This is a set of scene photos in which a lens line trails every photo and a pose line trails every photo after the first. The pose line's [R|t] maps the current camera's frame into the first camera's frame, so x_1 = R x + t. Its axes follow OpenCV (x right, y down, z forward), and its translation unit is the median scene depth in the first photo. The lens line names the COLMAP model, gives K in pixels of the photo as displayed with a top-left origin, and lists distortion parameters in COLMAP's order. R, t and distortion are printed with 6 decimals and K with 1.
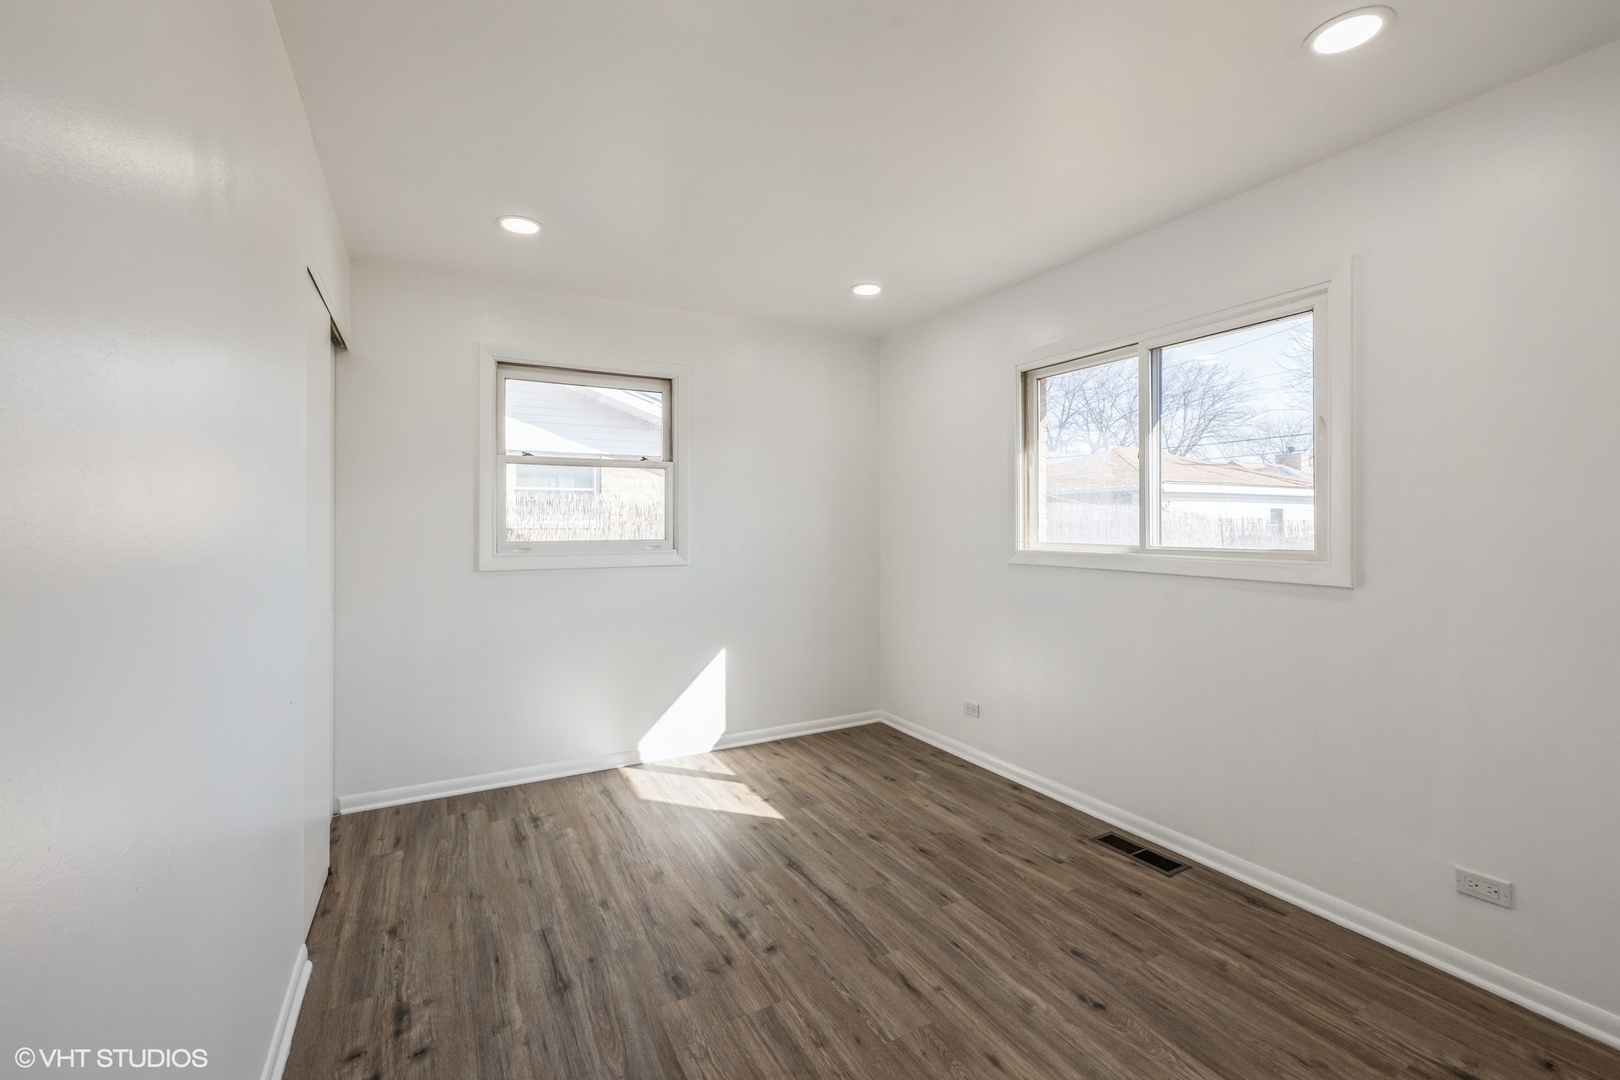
lens RADIAL K [[680.3, 0, 811.1], [0, 680.3, 526.7], [0, 0, 1]] dist [0.001695, 0.000180]
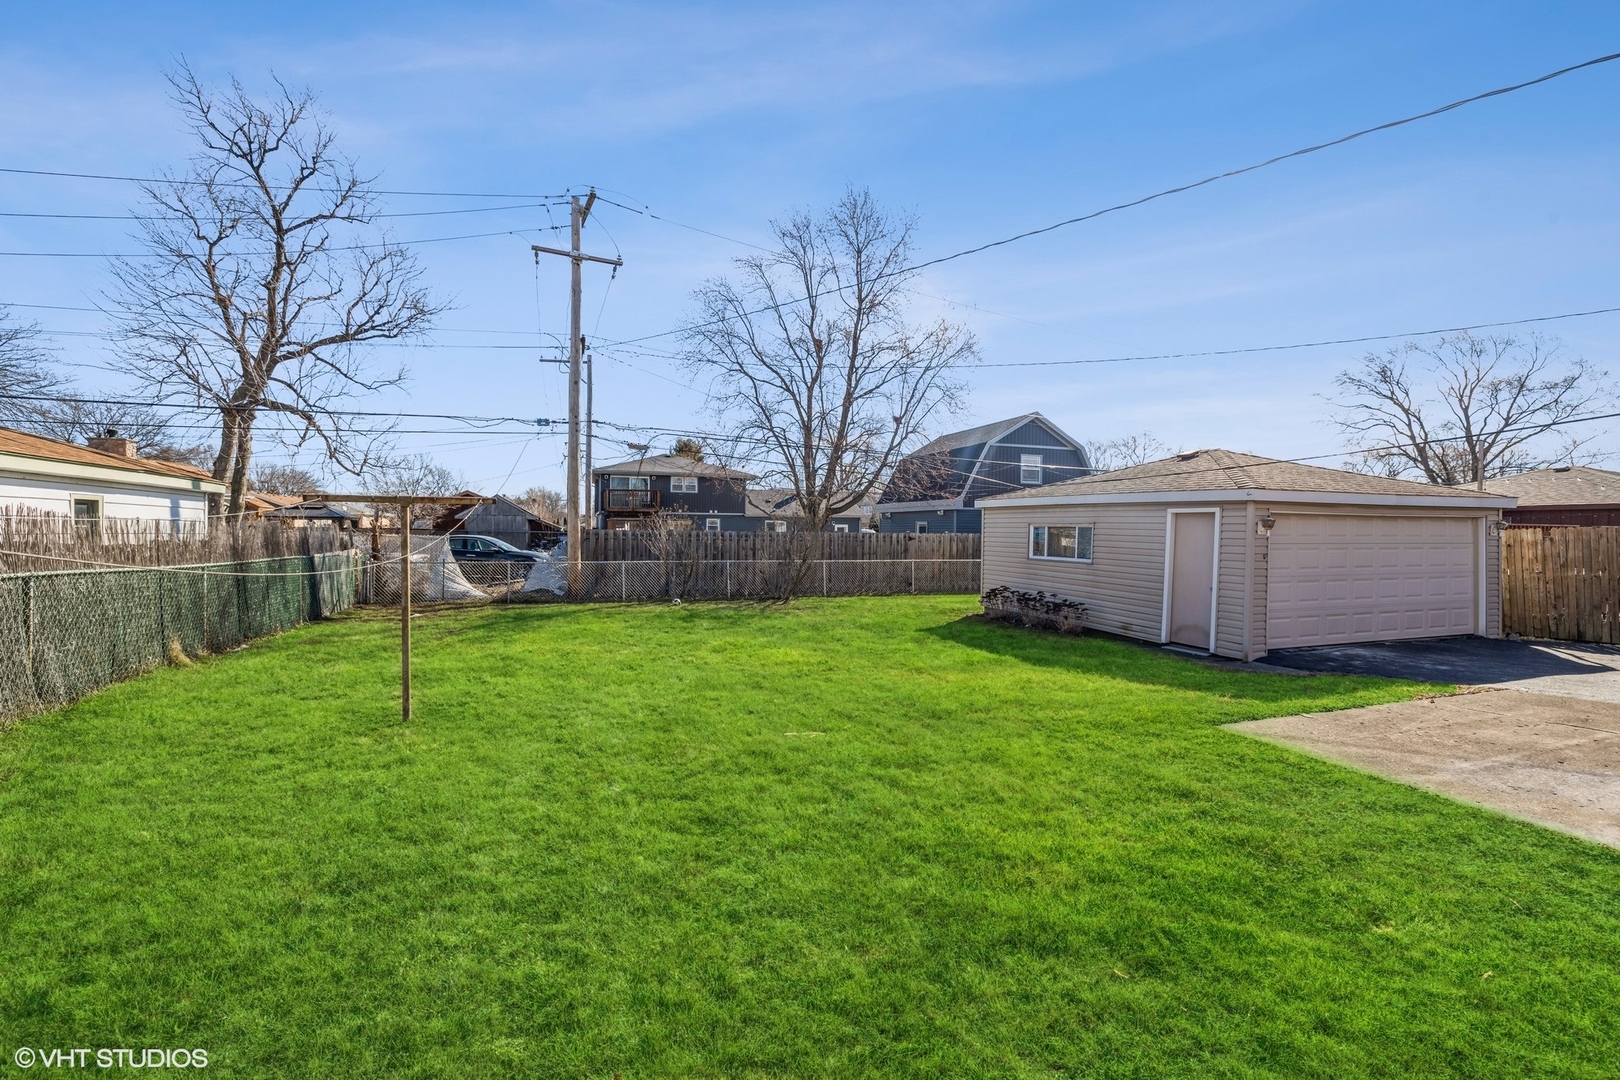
lens RADIAL K [[680.3, 0, 811.1], [0, 680.3, 526.7], [0, 0, 1]] dist [0.001695, 0.000180]
pose [[0.156837, 0.003417, 0.987619, 0.178068], [-0.000724, 0.999994, -0.003344, 0.000625], [-0.987624, -0.000191, 0.156839, 0.256620]]
